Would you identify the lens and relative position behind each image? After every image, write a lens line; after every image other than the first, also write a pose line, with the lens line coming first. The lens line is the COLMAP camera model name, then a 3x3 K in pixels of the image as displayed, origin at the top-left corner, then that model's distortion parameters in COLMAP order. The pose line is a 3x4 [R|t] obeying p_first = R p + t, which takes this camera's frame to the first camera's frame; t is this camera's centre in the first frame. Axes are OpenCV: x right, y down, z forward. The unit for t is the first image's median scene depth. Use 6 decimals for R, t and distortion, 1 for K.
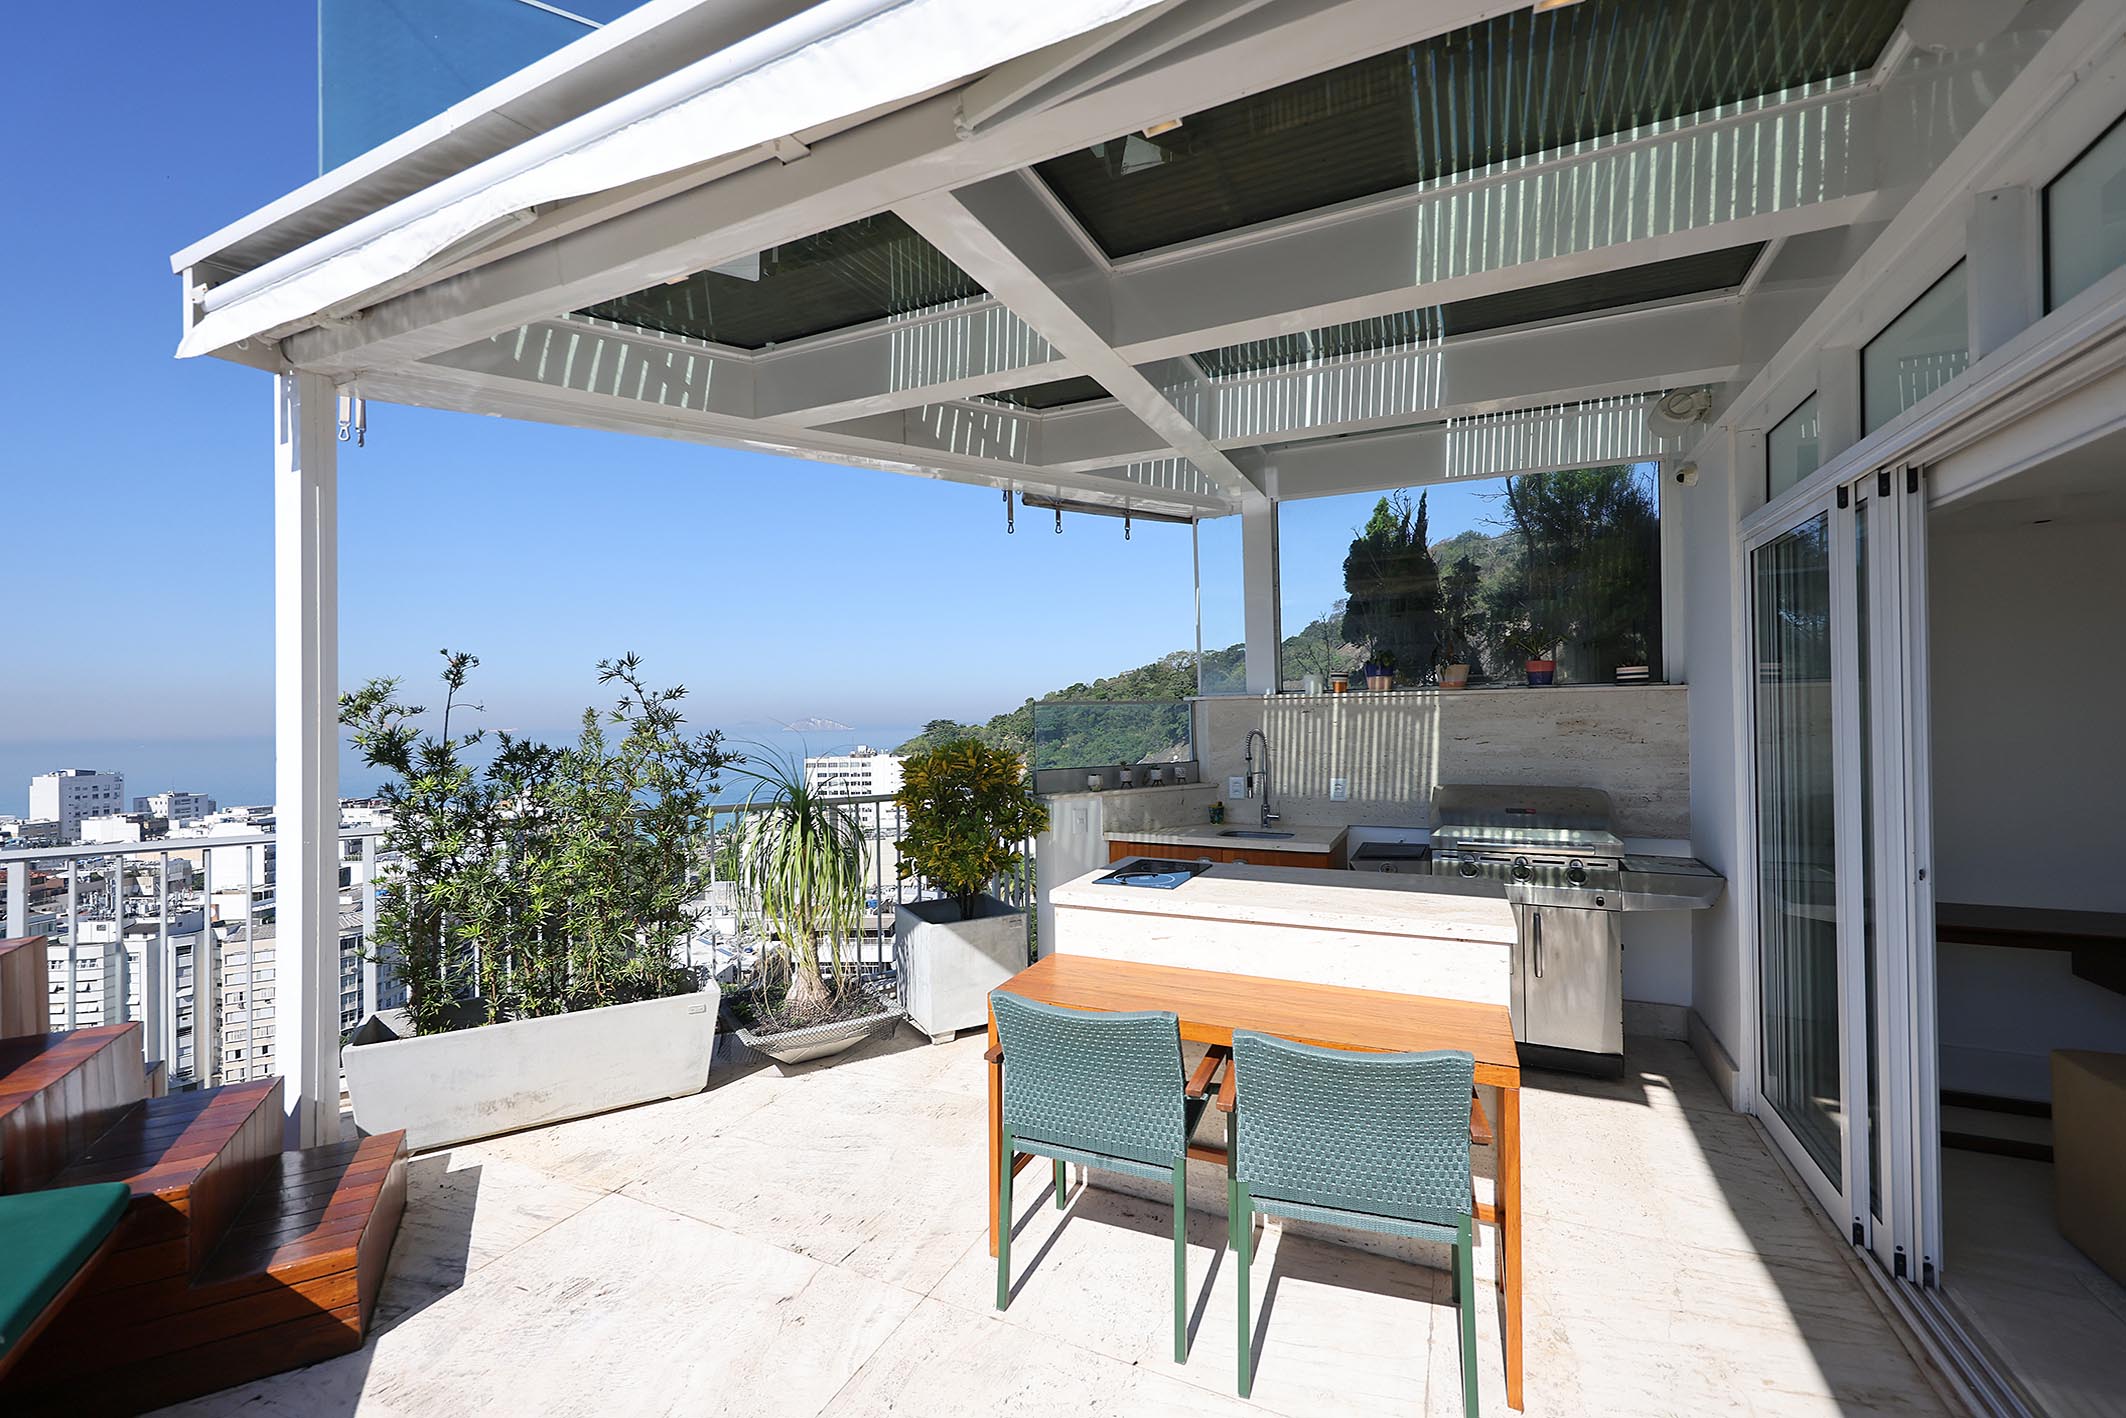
lens RADIAL K [[855.9, 0, 1053.1], [0, 855.9, 706.1], [0, 0, 1]] dist [-0.002302, 0.000503]
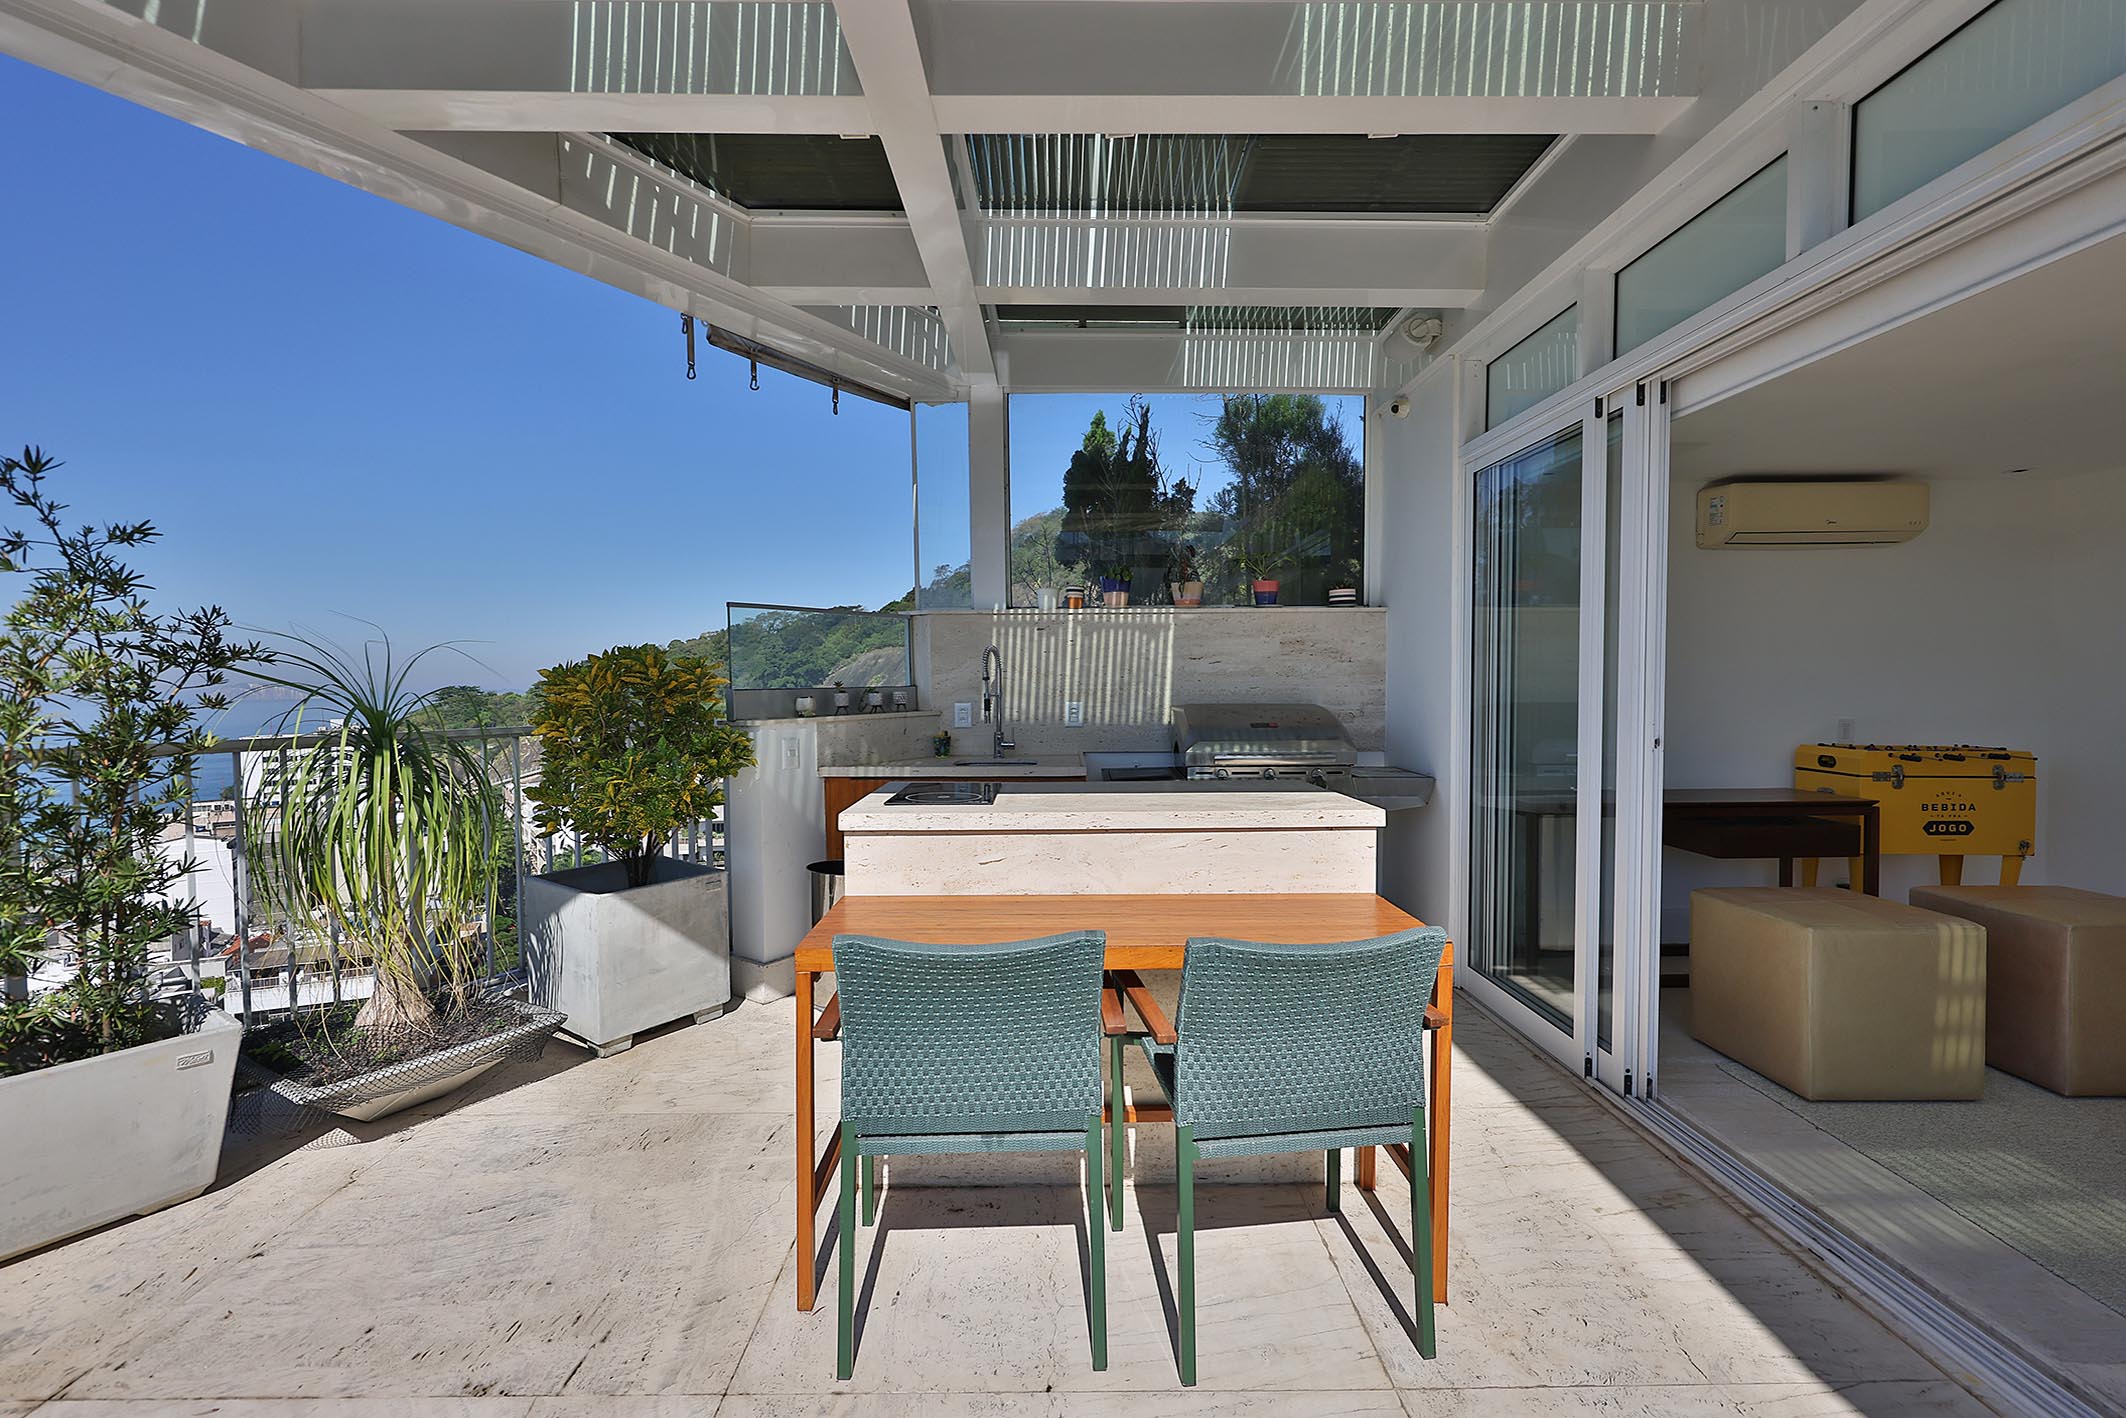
lens RADIAL K [[907.9, 0, 1054.7], [0, 907.9, 708.7], [0, 0, 1]] dist [-0.001346, -0.000044]
pose [[0.900418, -0.003988, 0.435008, -0.134650], [-0.013017, 0.999263, 0.036103, 0.068948], [-0.434832, -0.038171, 0.899702, 0.154404]]
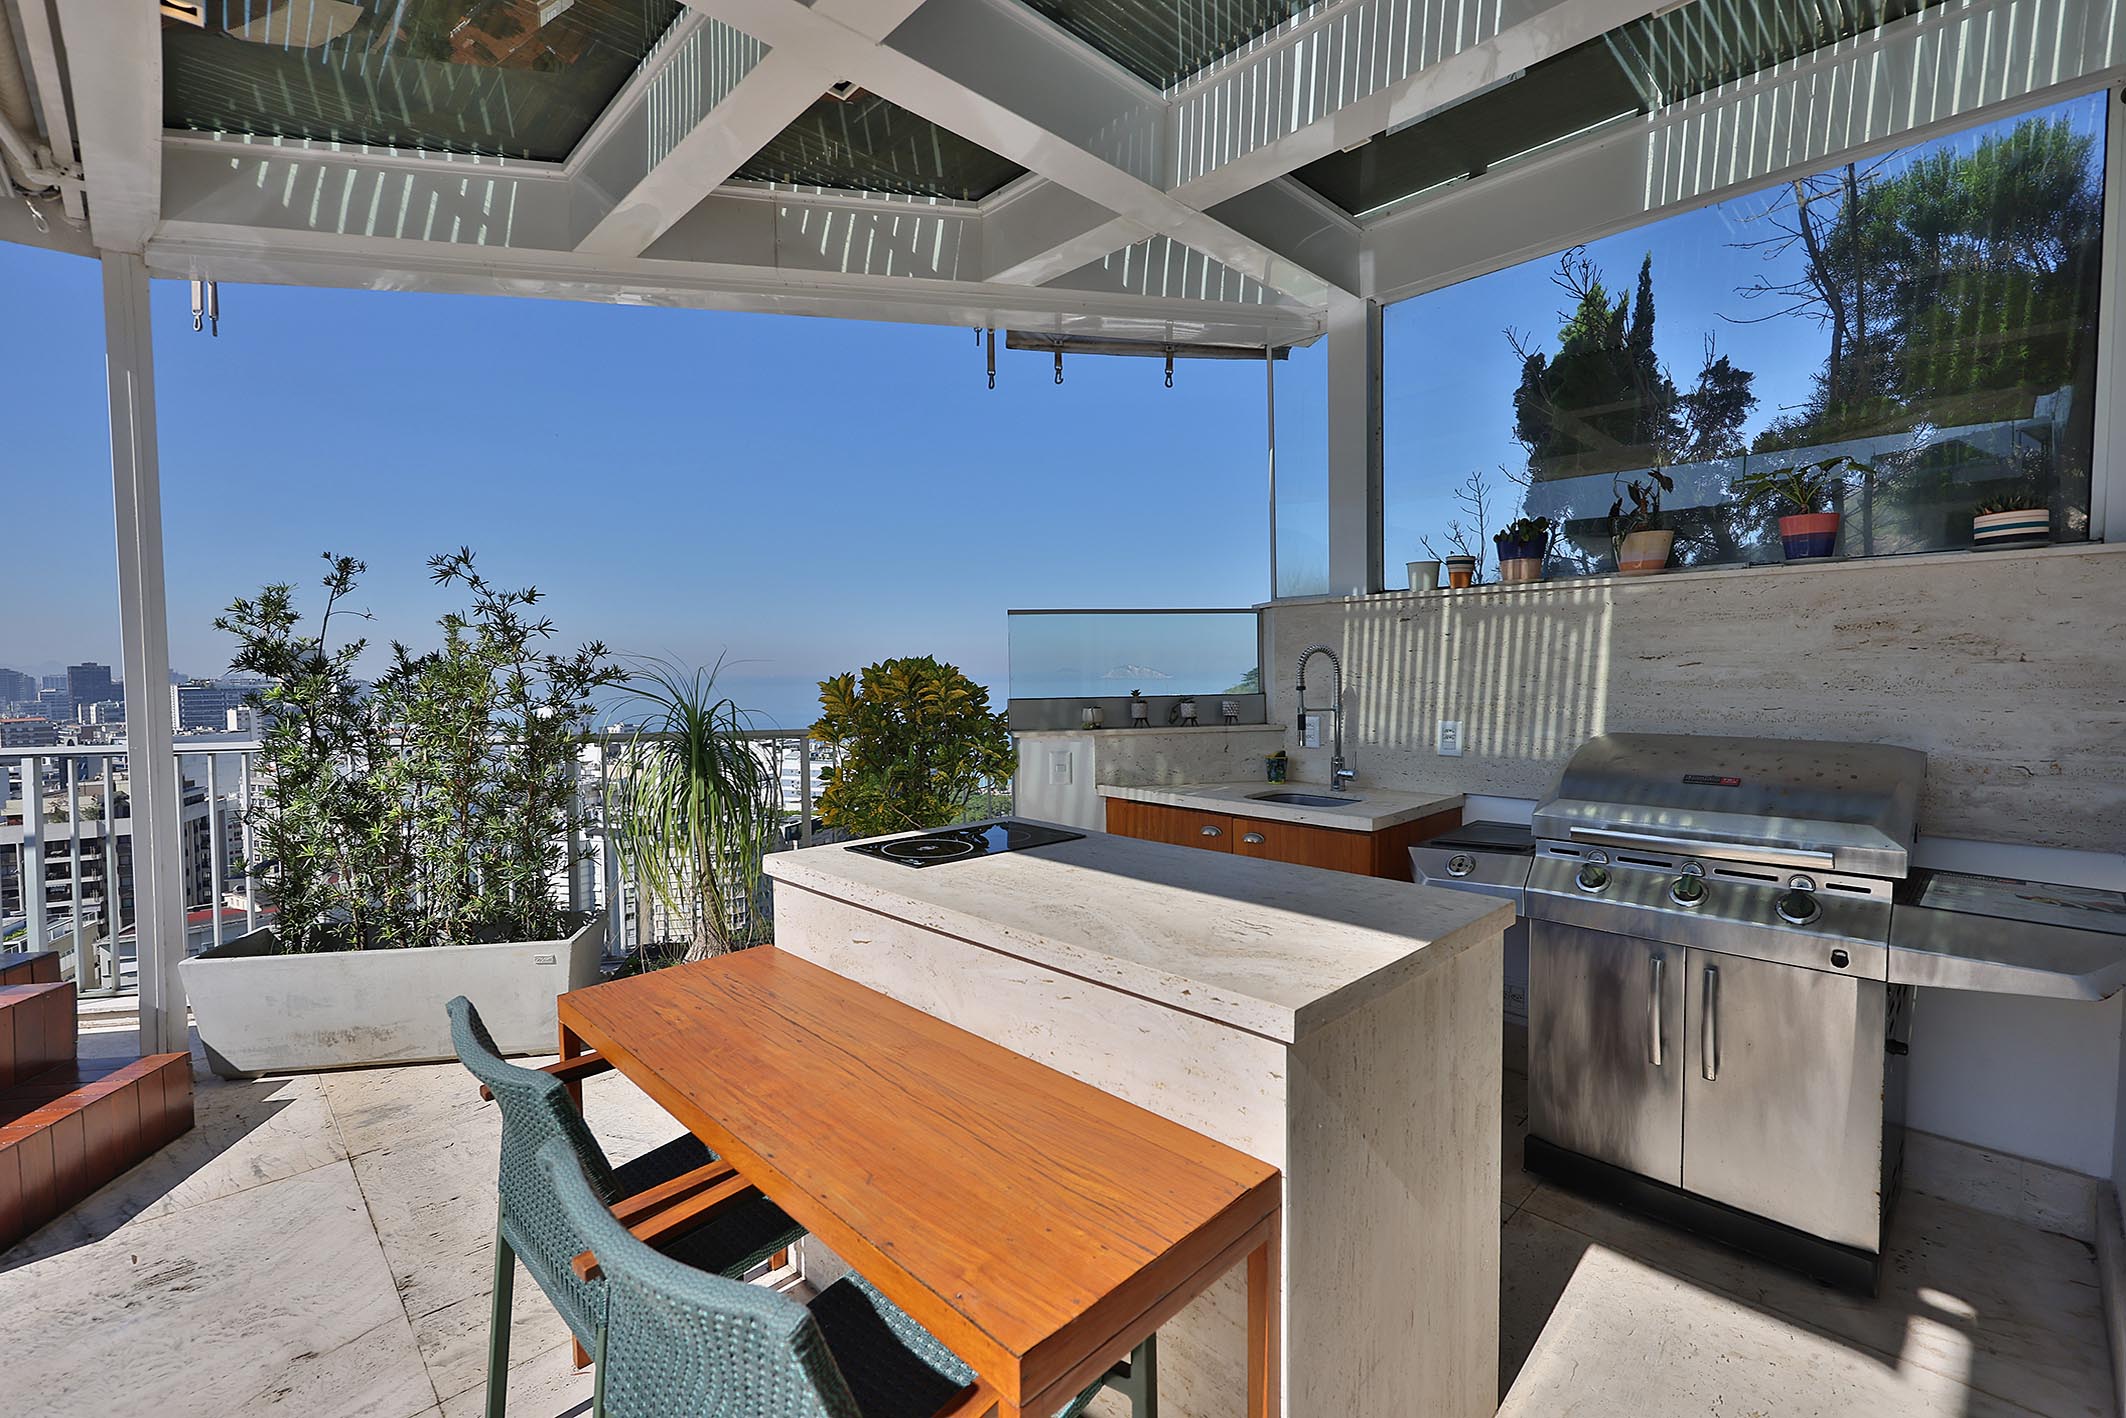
lens RADIAL K [[907.9, 0, 1052.7], [0, 907.9, 705.7], [0, 0, 1]] dist [-0.001346, -0.000044]
pose [[0.938072, 0.019935, -0.345867, 0.350705], [0.000329, 0.998291, 0.058431, 0.039450], [0.346441, -0.054926, 0.936462, 0.302822]]
